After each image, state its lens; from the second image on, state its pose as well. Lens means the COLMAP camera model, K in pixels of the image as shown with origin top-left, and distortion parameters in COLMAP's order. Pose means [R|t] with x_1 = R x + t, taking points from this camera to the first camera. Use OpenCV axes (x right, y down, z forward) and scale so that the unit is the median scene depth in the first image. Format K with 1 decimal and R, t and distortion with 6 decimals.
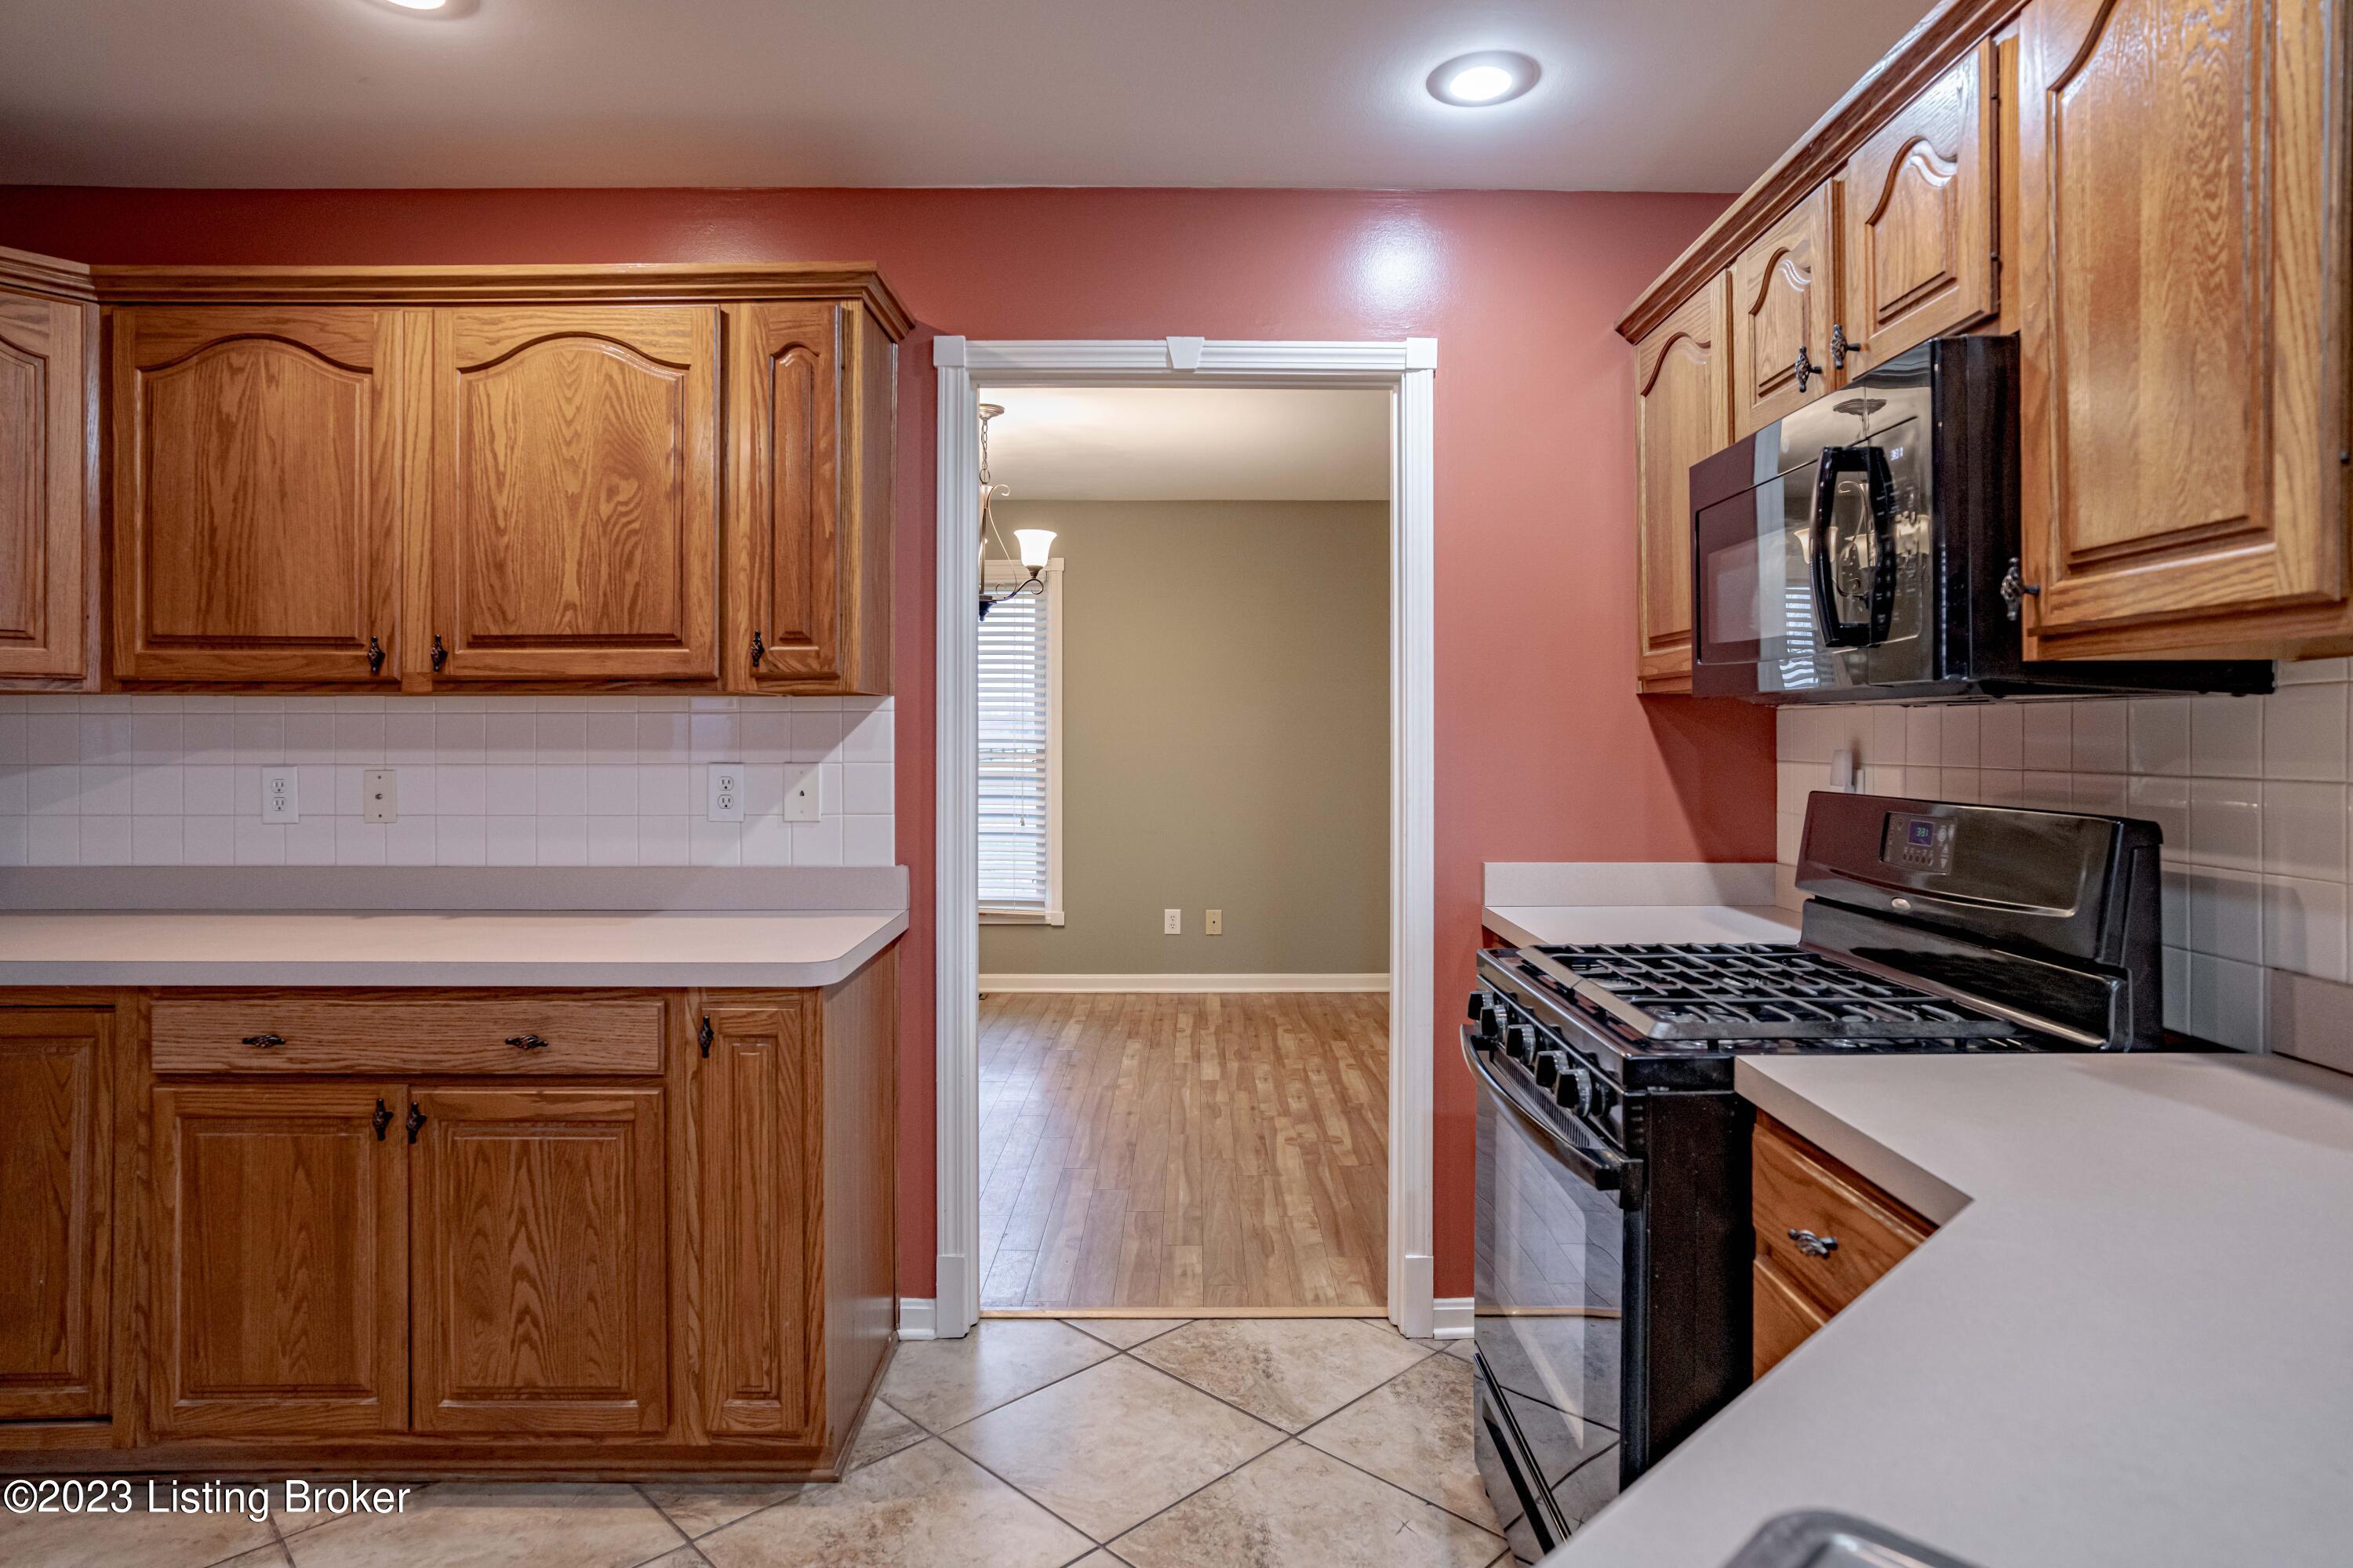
lens RADIAL K [[1301.1, 0, 1184.7], [0, 1301.1, 727.8], [0, 0, 1]] dist [-0.064466, 0.043464]
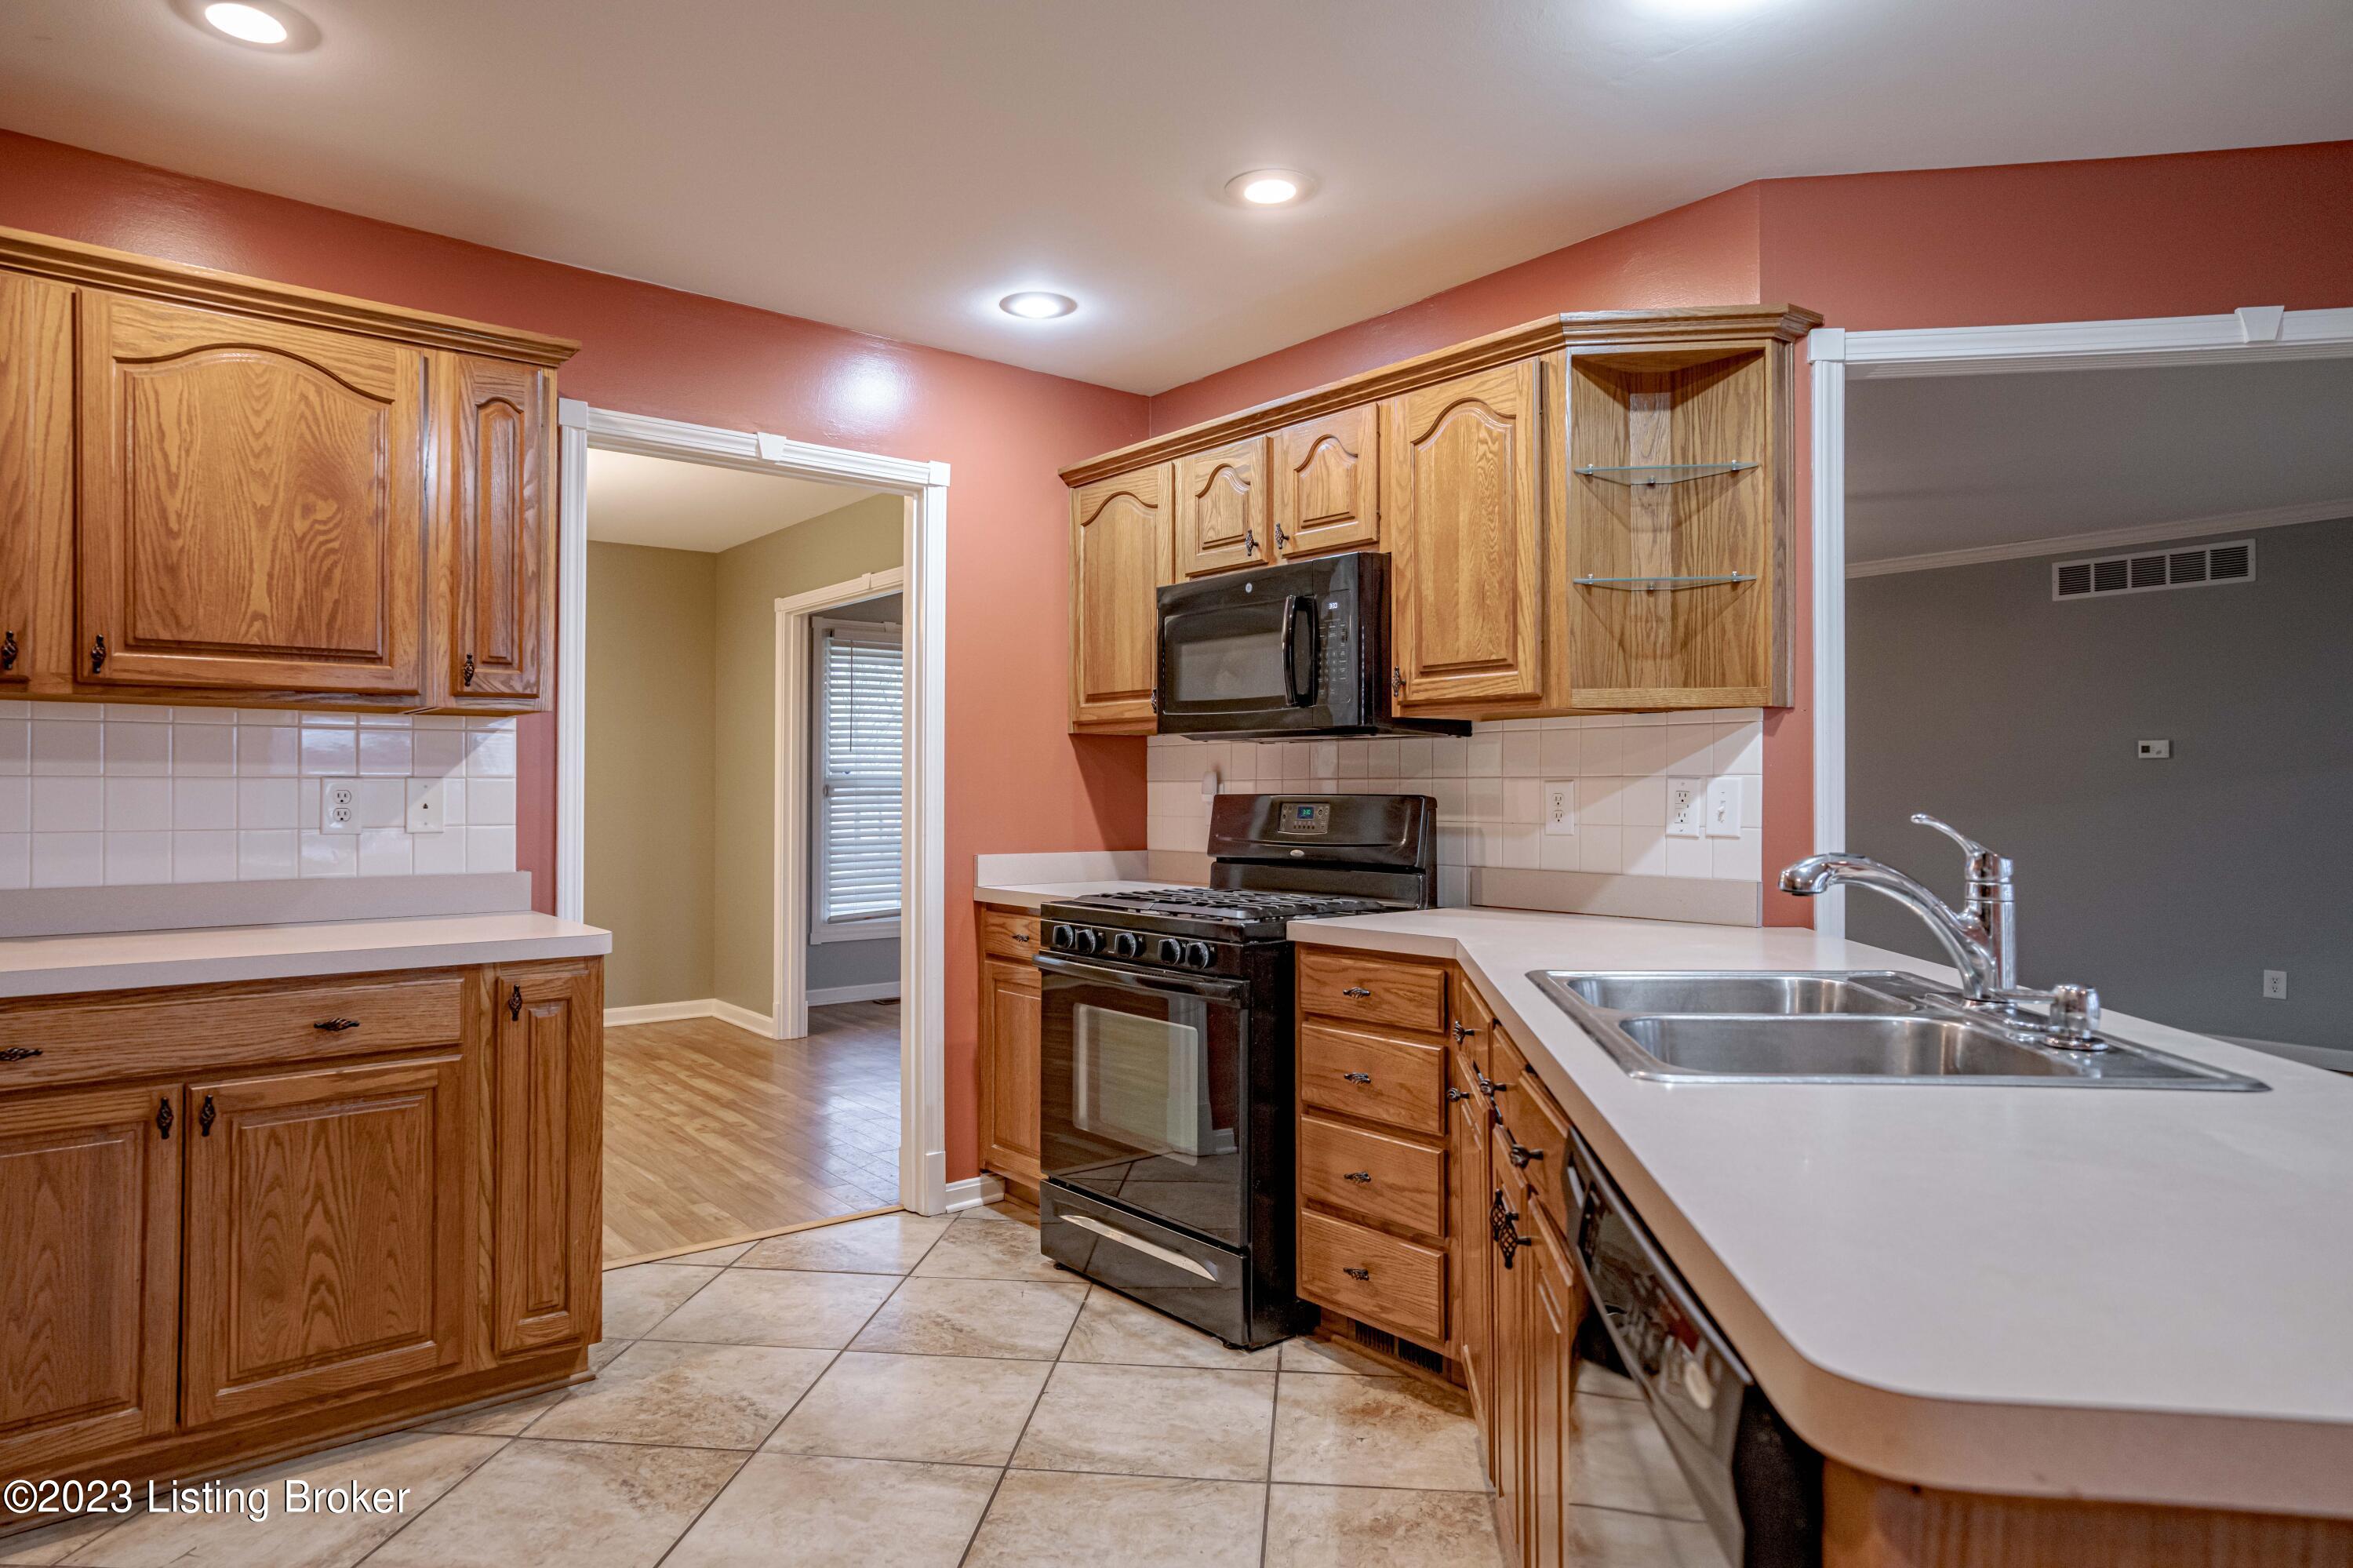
lens RADIAL K [[1419.3, 0, 1122.5], [0, 1419.3, 779.7], [0, 0, 1]] dist [-0.003633, 0.013665]
pose [[0.790584, 0.007431, 0.612308, -0.633969], [-0.005512, 0.999972, -0.005019, 0.036374], [-0.612328, 0.000593, 0.790603, -0.309180]]
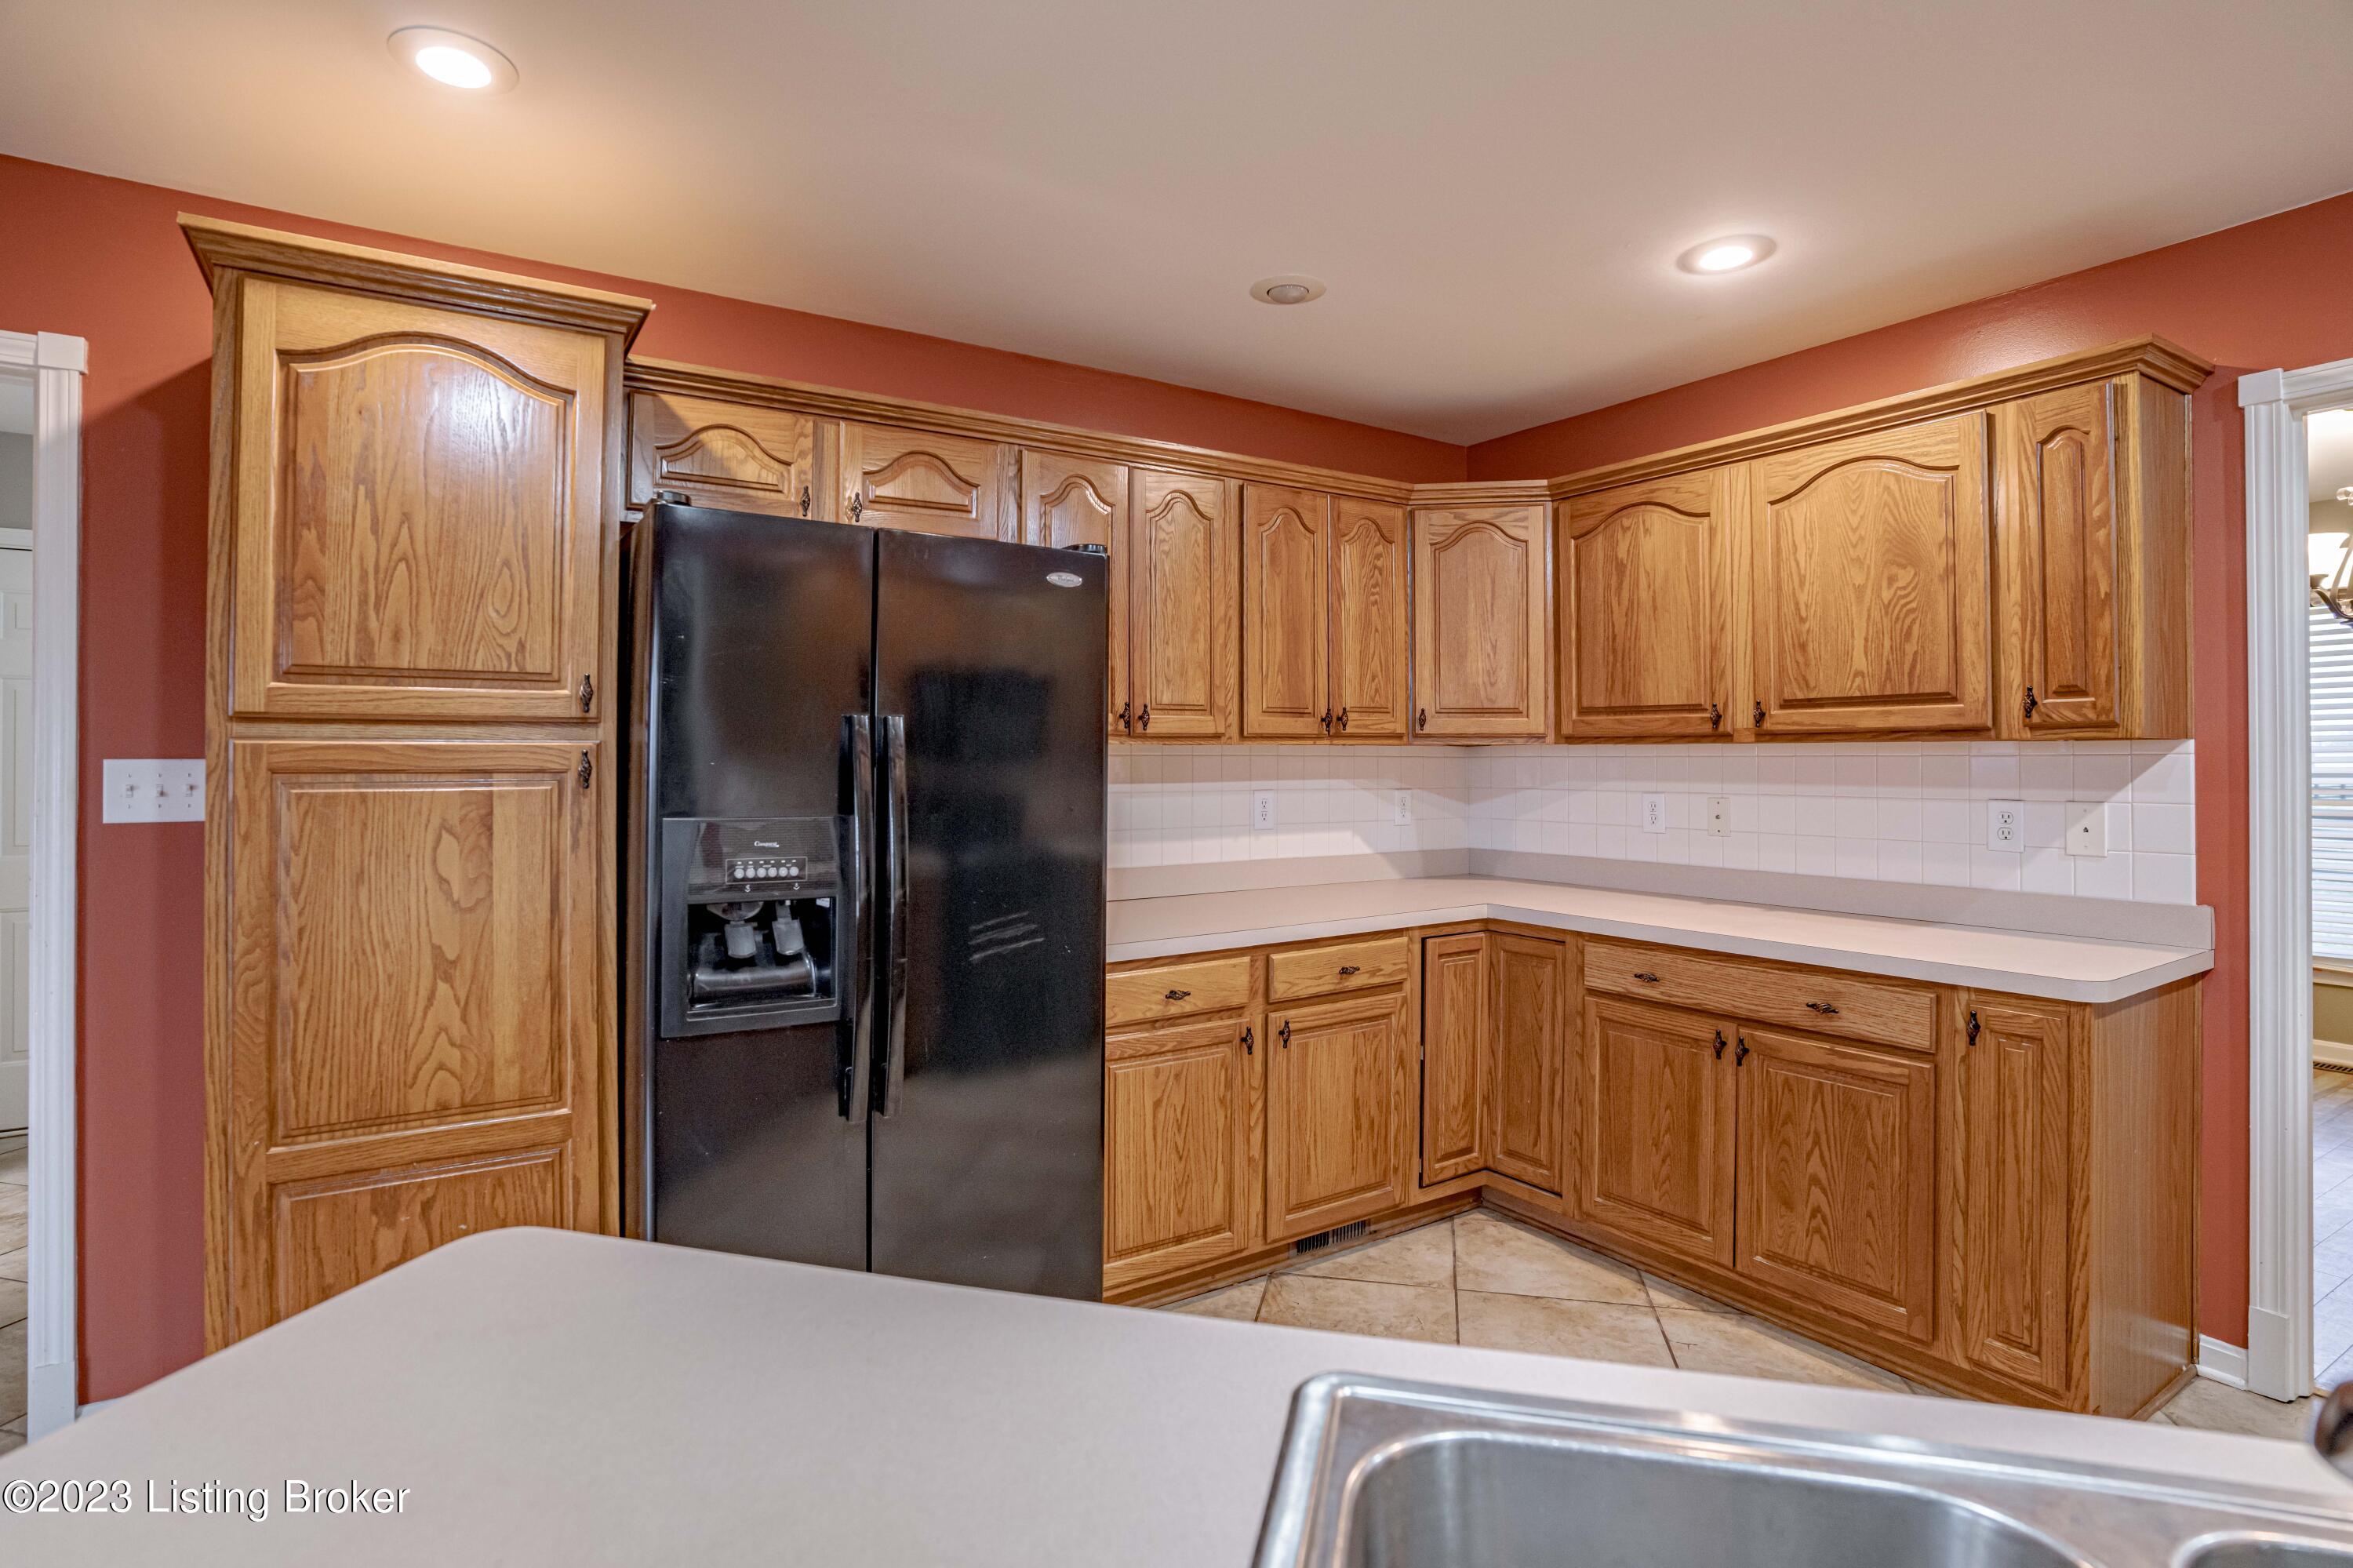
lens RADIAL K [[1154.0, 0, 1162.7], [0, 1154.0, 746.3], [0, 0, 1]] dist [-0.080234, 0.042580]
pose [[0.529960, -0.007860, -0.847986, 0.101128], [0.002567, 0.999967, -0.007664, -0.016428], [0.848019, 0.001885, 0.529963, -0.175945]]
